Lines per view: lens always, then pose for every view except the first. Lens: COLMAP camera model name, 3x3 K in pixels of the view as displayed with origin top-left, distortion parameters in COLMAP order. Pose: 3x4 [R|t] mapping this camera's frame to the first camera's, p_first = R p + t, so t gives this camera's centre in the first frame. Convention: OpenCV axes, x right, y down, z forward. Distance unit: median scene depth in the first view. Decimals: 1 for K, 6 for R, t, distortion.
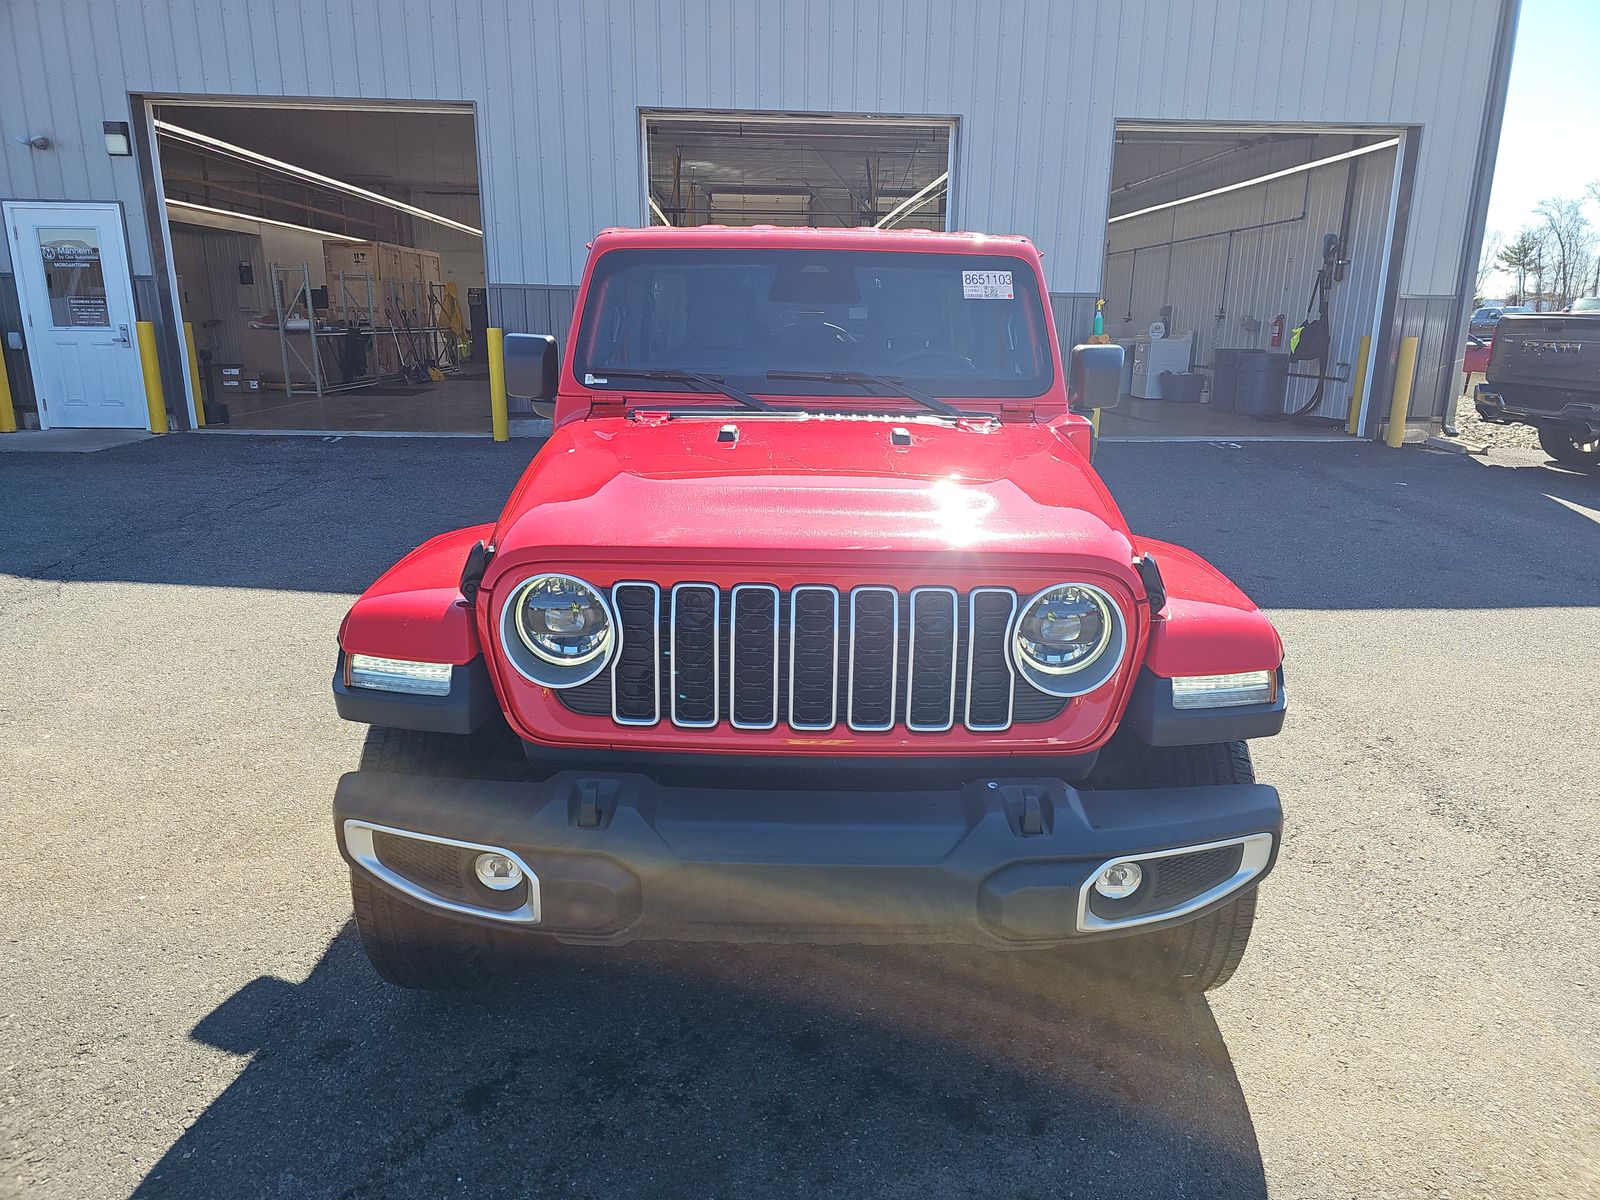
lens RADIAL K [[1078.1, 0, 806.8], [0, 1078.1, 596.1], [0, 0, 1]] dist [0.029870, -0.011713]
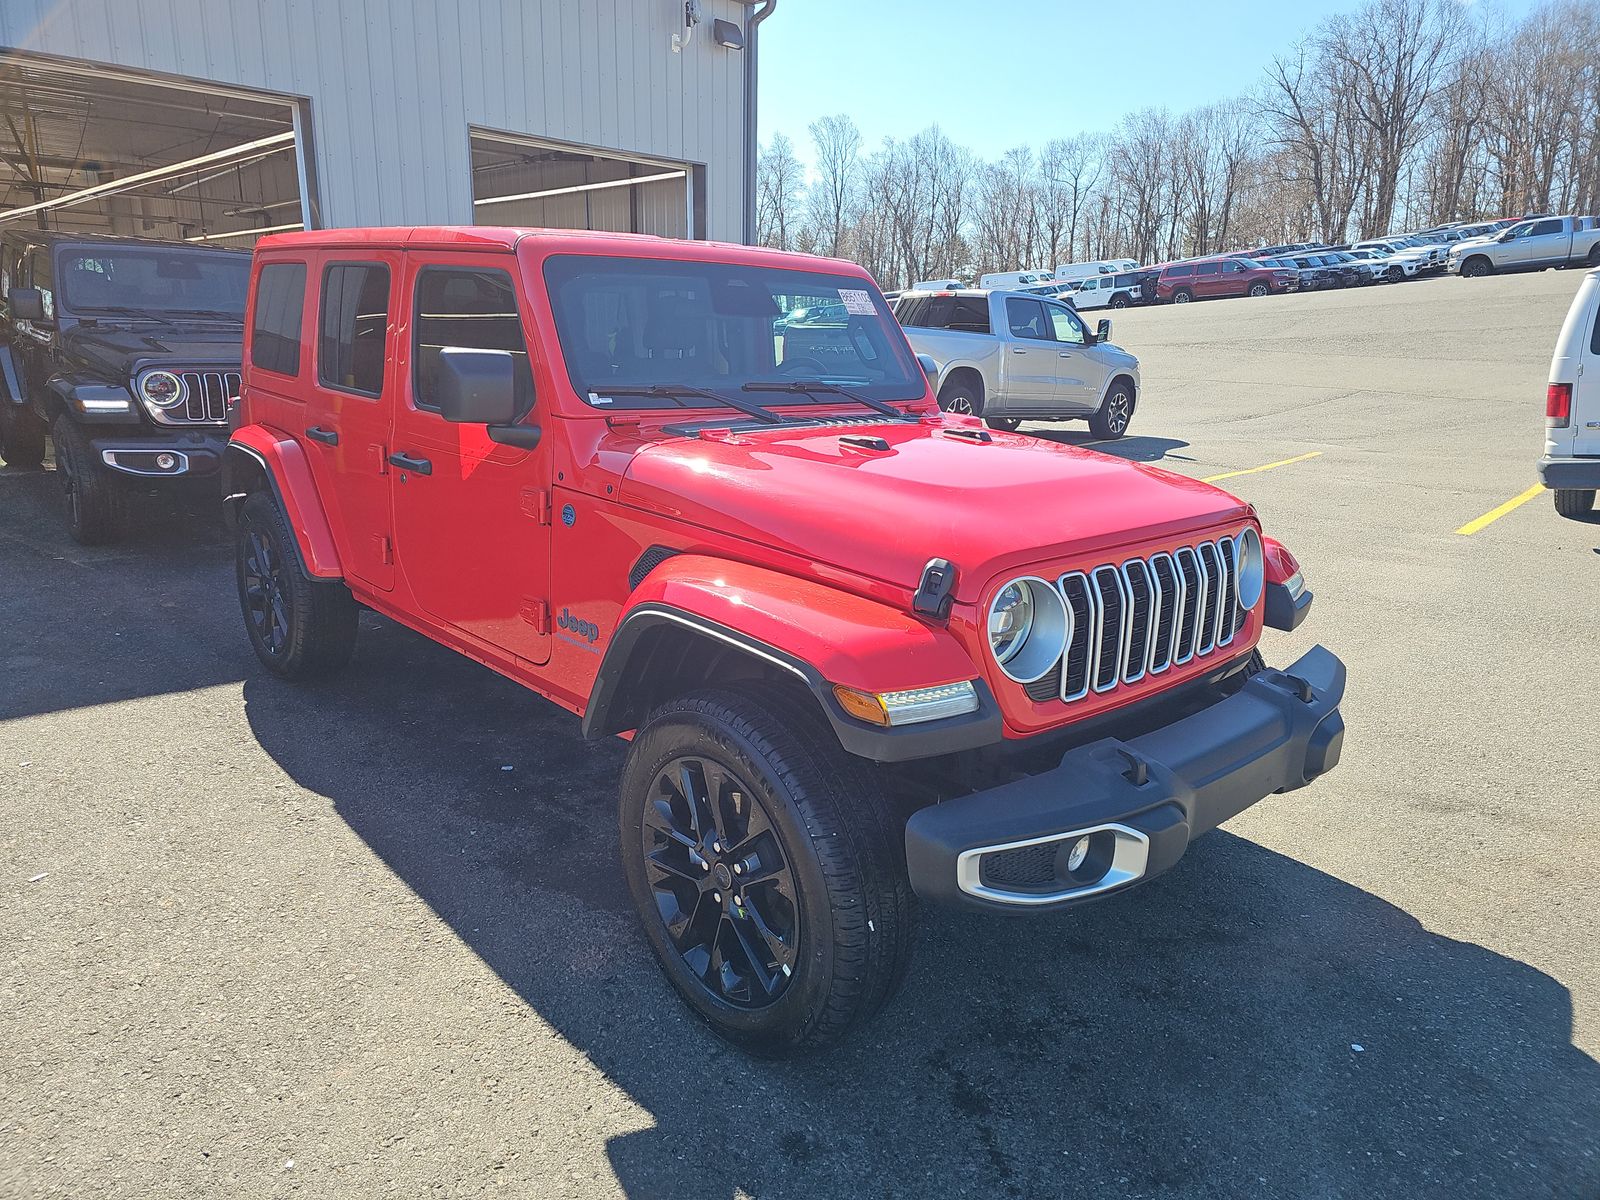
lens RADIAL K [[1078.1, 0, 807.0], [0, 1078.1, 601.3], [0, 0, 1]] dist [0.029870, -0.011713]
pose [[0.735315, -0.164381, 0.657488, -0.663919], [0.162386, 0.984613, 0.064560, -0.060417], [-0.657983, 0.059295, 0.750694, 0.203490]]
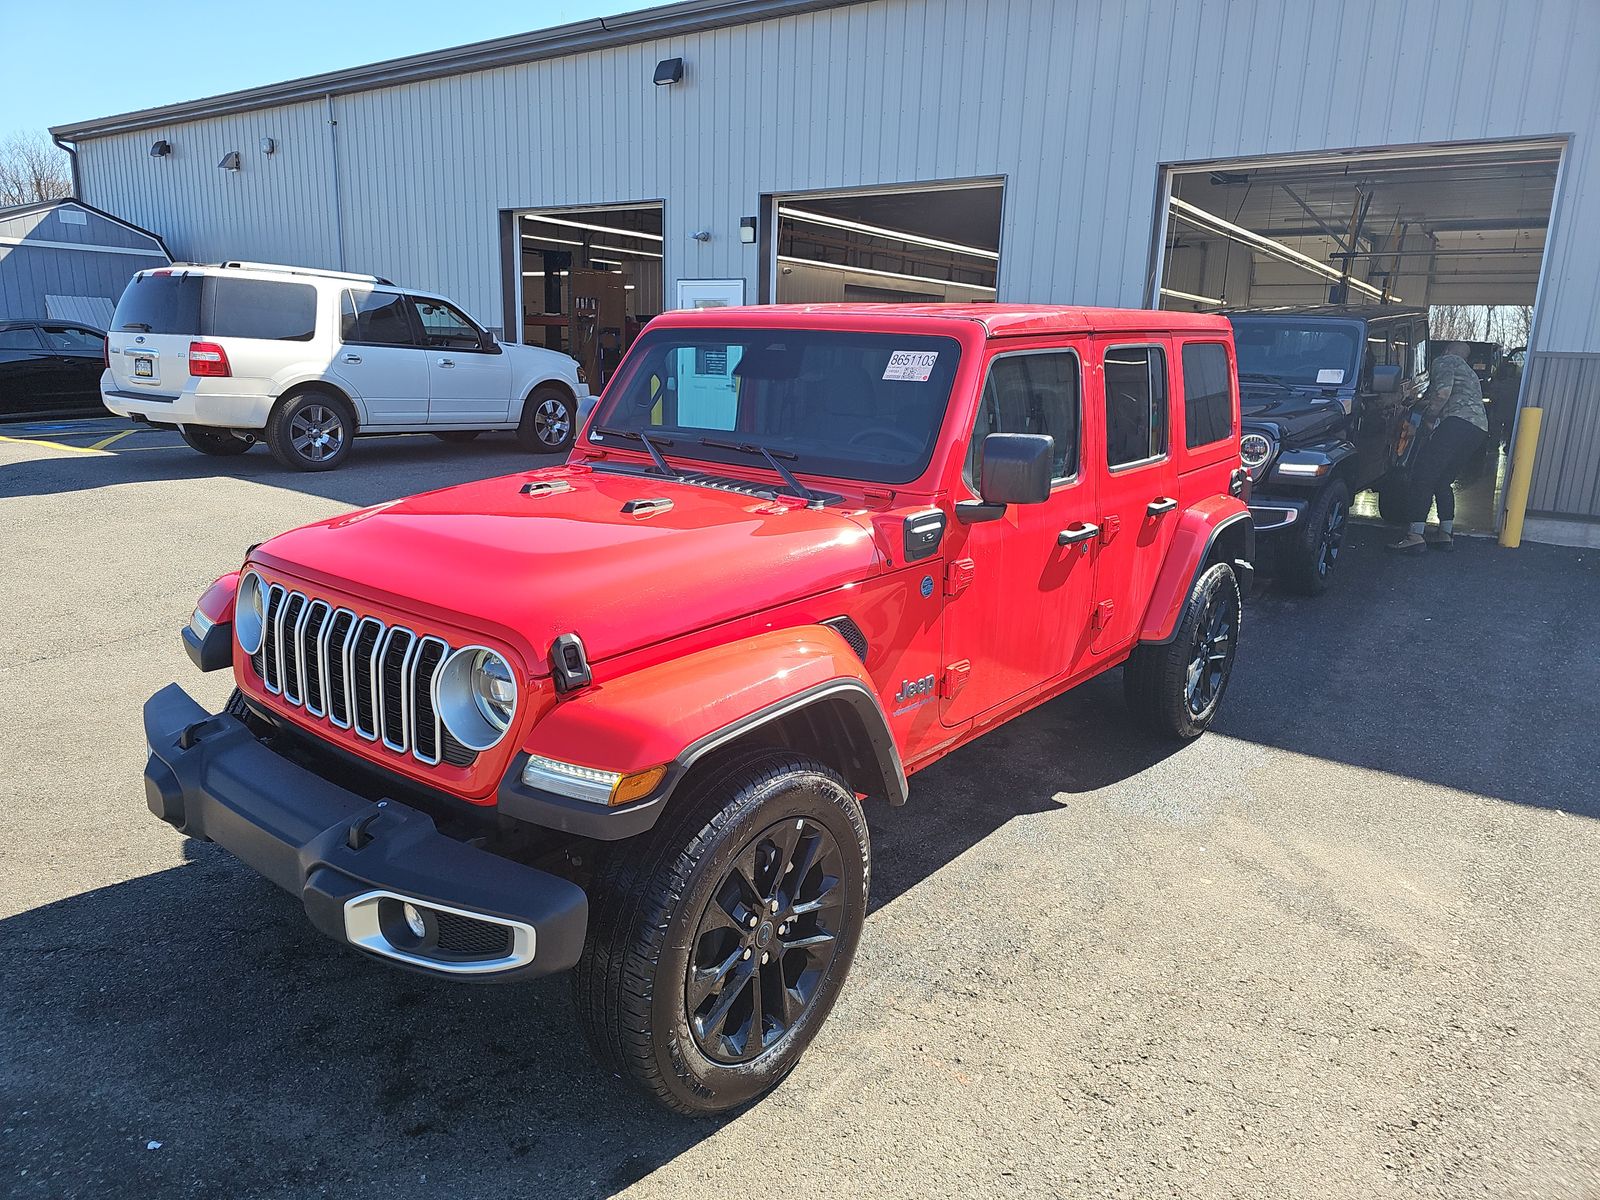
lens RADIAL K [[1078.1, 0, 796.1], [0, 1078.1, 595.0], [0, 0, 1]] dist [0.029870, -0.011713]
pose [[0.770850, 0.154295, -0.618048, 0.711642], [-0.180183, 0.983414, 0.020778, -0.088174], [0.611002, 0.095345, 0.785866, 0.200450]]
